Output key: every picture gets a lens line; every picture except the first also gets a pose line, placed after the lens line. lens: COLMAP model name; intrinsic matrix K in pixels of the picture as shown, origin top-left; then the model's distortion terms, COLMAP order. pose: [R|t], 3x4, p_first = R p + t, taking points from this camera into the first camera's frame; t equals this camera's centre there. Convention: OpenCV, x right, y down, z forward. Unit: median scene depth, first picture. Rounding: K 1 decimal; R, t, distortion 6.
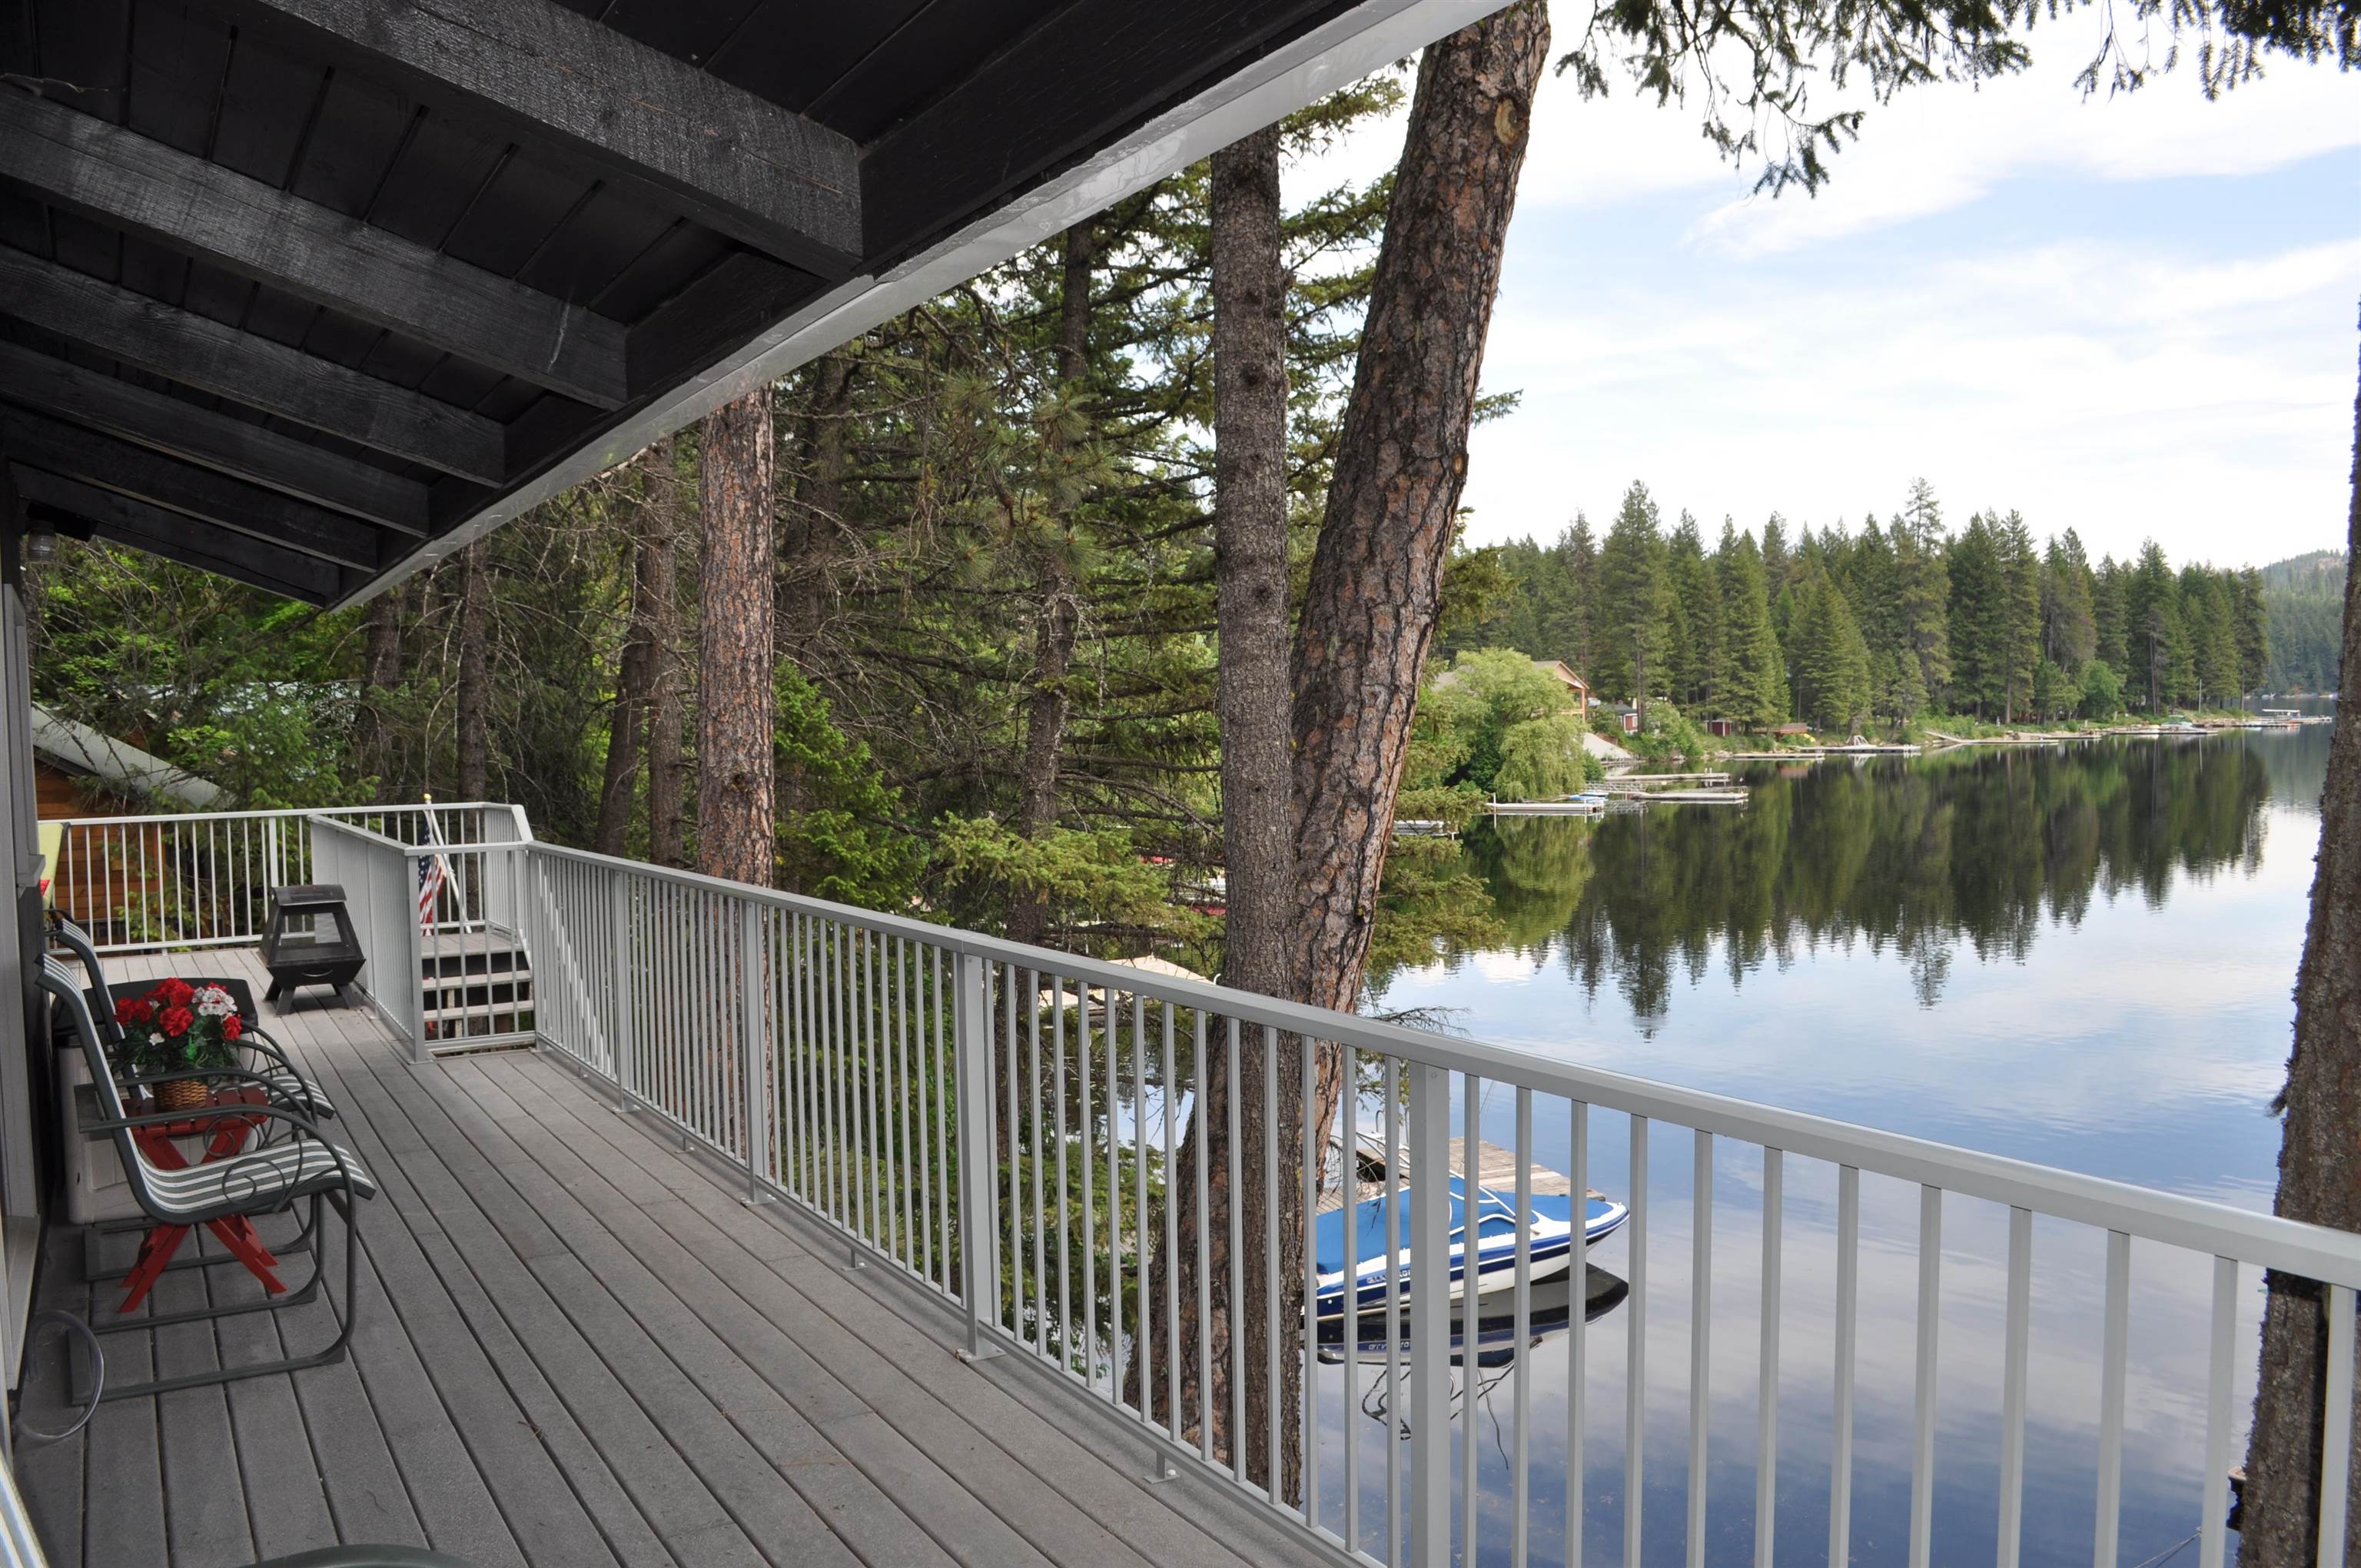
lens RADIAL K [[1853.6, 0, 1182.7], [0, 1853.6, 790.4], [0, 0, 1]] dist [-0.082061, 0.010640]
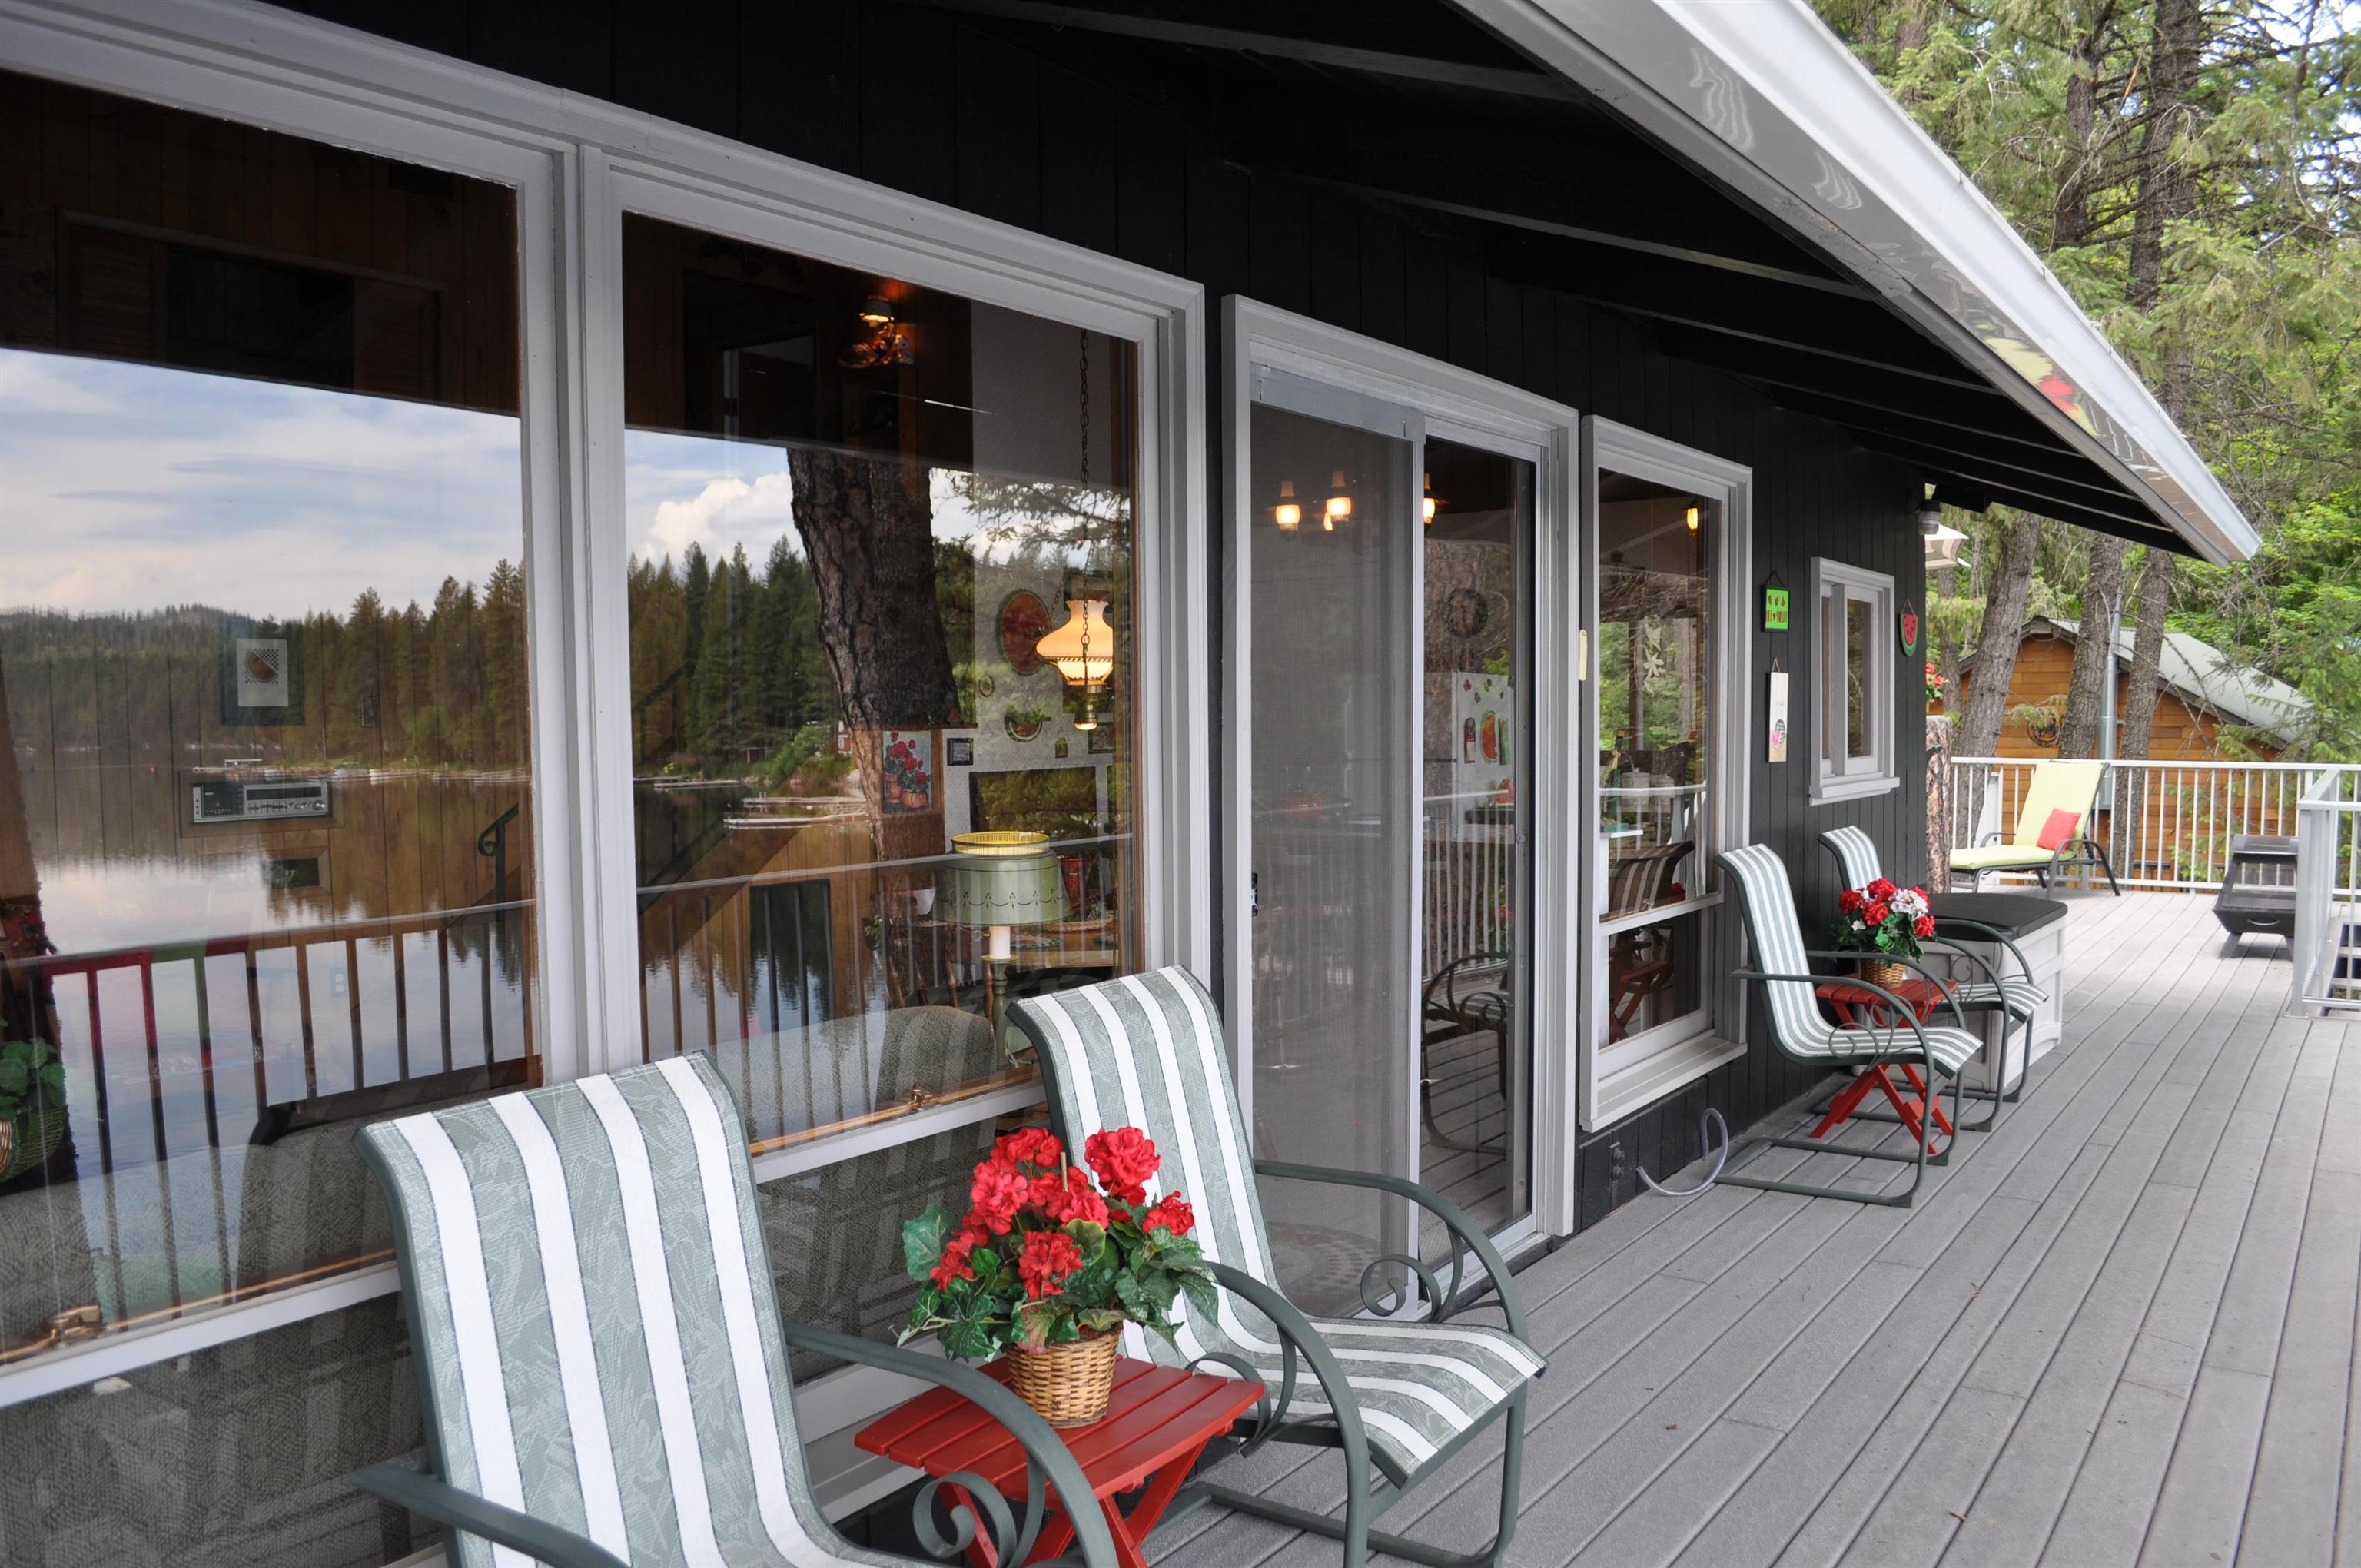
lens RADIAL K [[1853.6, 0, 1182.7], [0, 1853.6, 790.4], [0, 0, 1]] dist [-0.082061, 0.010640]
pose [[0.422633, 0.066147, -0.903884, 0.382823], [-0.043639, 0.997661, 0.052606, 0.000201], [0.905250, 0.017212, 0.424532, 0.053126]]
